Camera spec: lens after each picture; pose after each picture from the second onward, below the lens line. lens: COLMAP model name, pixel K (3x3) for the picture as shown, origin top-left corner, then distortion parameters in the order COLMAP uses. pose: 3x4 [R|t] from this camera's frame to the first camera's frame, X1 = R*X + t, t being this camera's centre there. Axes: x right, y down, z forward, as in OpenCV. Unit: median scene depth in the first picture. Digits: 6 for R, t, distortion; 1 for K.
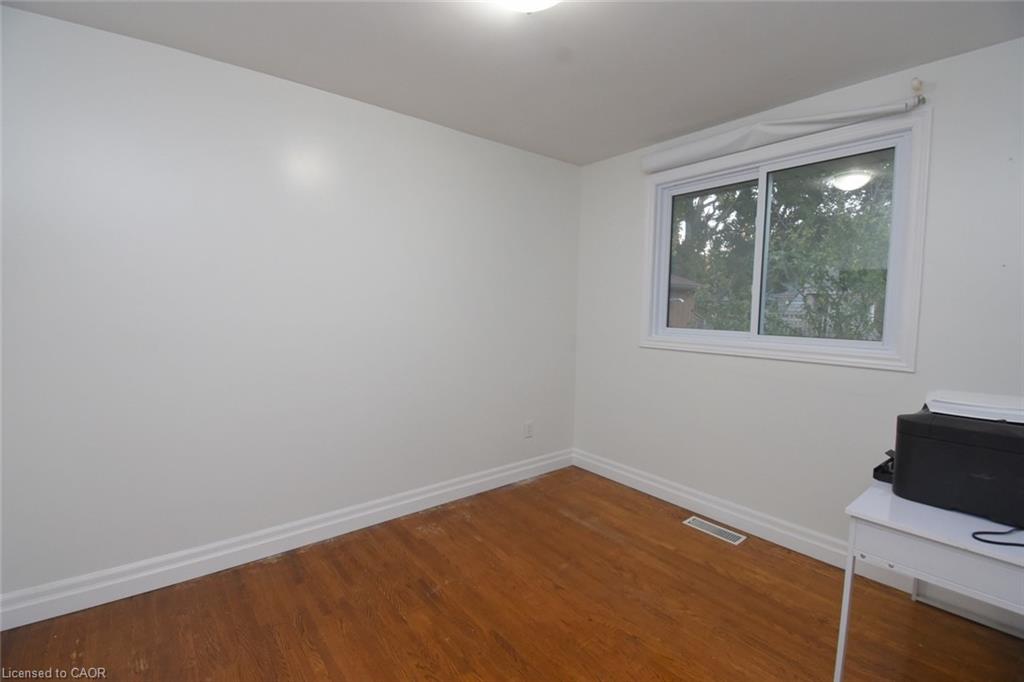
lens RADIAL K [[445.5, 0, 512.0], [0, 445.5, 341.0], [0, 0, 1]] dist [0.016829, -0.020940]
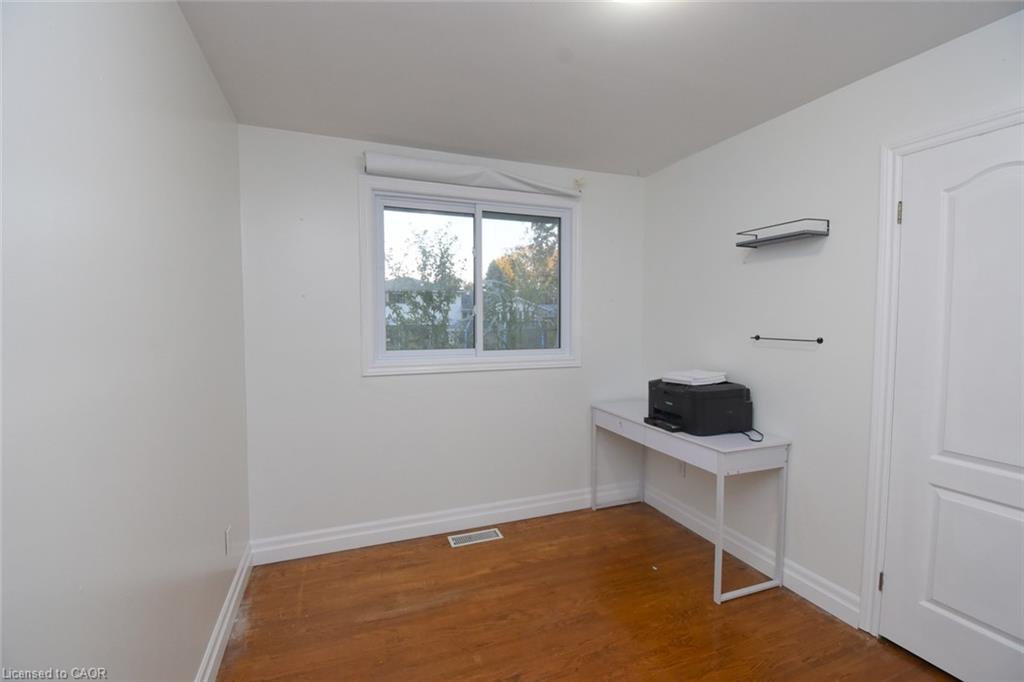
lens RADIAL K [[445.5, 0, 512.0], [0, 445.5, 341.0], [0, 0, 1]] dist [0.016829, -0.020940]
pose [[0.309805, -0.056683, 0.949109, -0.526442], [0.079318, 0.996283, 0.033610, -0.073210], [-0.947486, 0.064869, 0.313149, 0.588236]]
